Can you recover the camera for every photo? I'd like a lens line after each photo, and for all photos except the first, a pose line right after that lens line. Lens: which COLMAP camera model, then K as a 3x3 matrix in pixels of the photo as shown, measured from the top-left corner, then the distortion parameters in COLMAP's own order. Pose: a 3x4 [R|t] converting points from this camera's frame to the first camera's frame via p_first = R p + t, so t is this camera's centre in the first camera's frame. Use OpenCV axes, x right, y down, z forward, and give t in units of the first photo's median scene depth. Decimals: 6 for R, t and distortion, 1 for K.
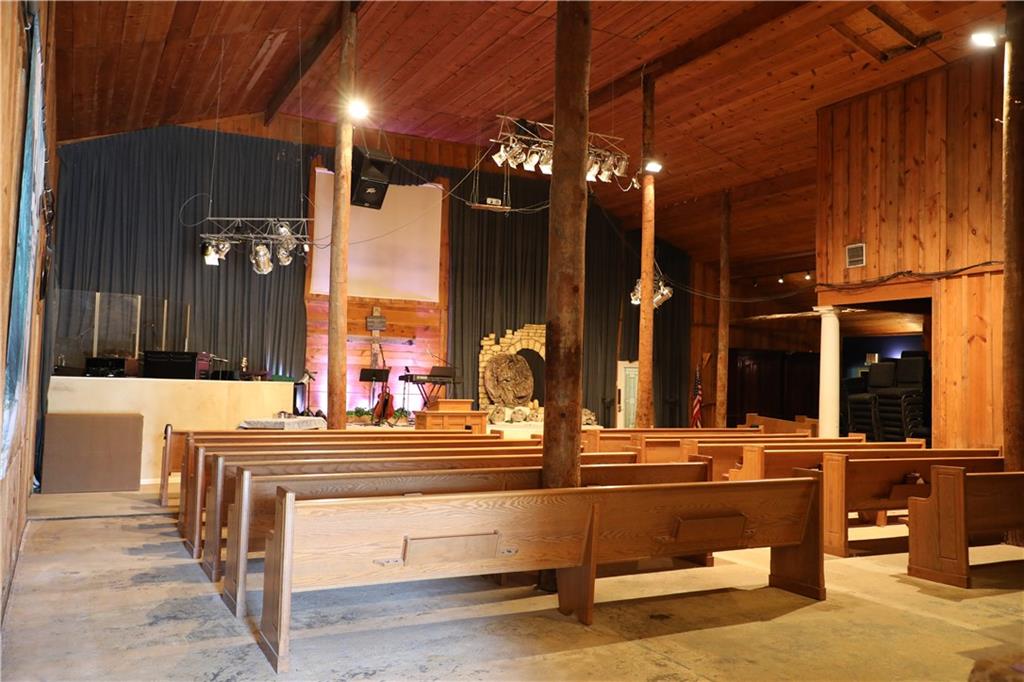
lens RADIAL K [[870.5, 0, 512.0], [0, 870.5, 341.0], [0, 0, 1]] dist [0.005058, 0.002987]
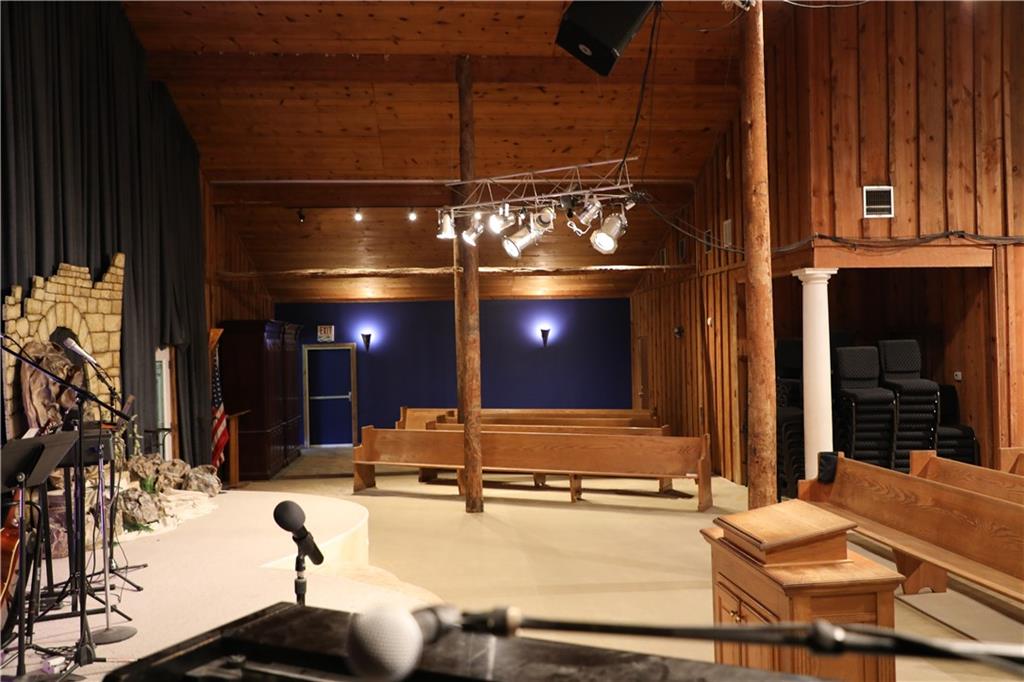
lens RADIAL K [[870.5, 0, 512.0], [0, 870.5, 341.0], [0, 0, 1]] dist [0.005058, 0.002987]
pose [[0.379051, -0.025665, 0.925020, -0.288422], [-0.015008, 0.999313, 0.033876, -0.001324], [-0.925254, -0.026723, 0.378405, 0.730380]]
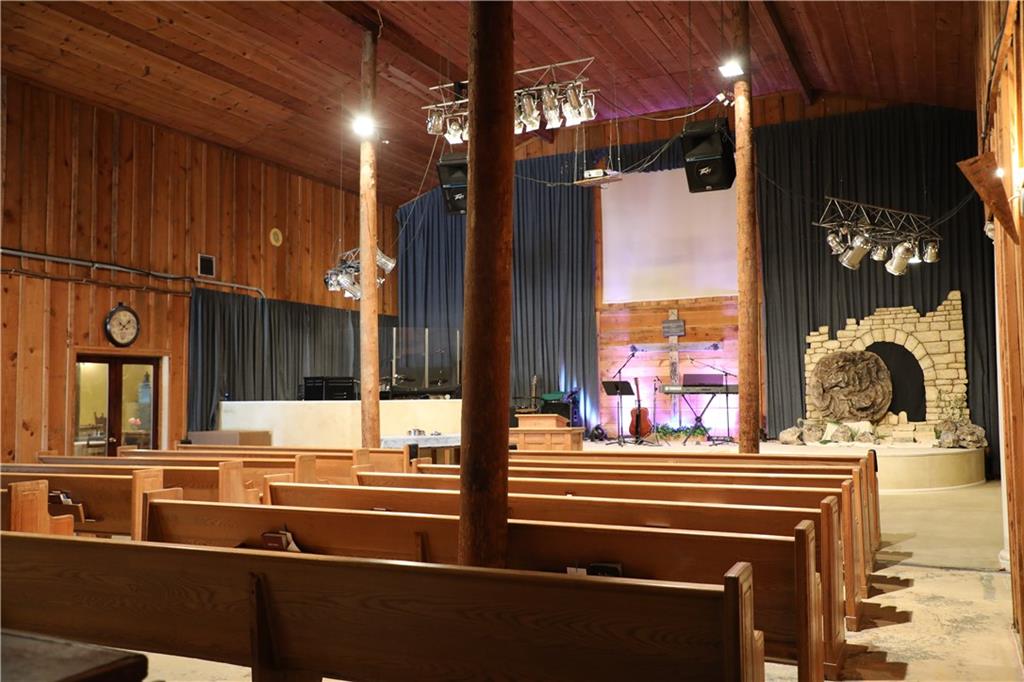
lens RADIAL K [[870.5, 0, 512.0], [0, 870.5, 341.0], [0, 0, 1]] dist [0.005058, 0.002987]
pose [[0.590023, -0.081740, -0.803238, 0.457580], [0.066391, 0.996405, -0.052629, 0.028275], [0.804652, -0.022276, 0.593329, 0.347361]]
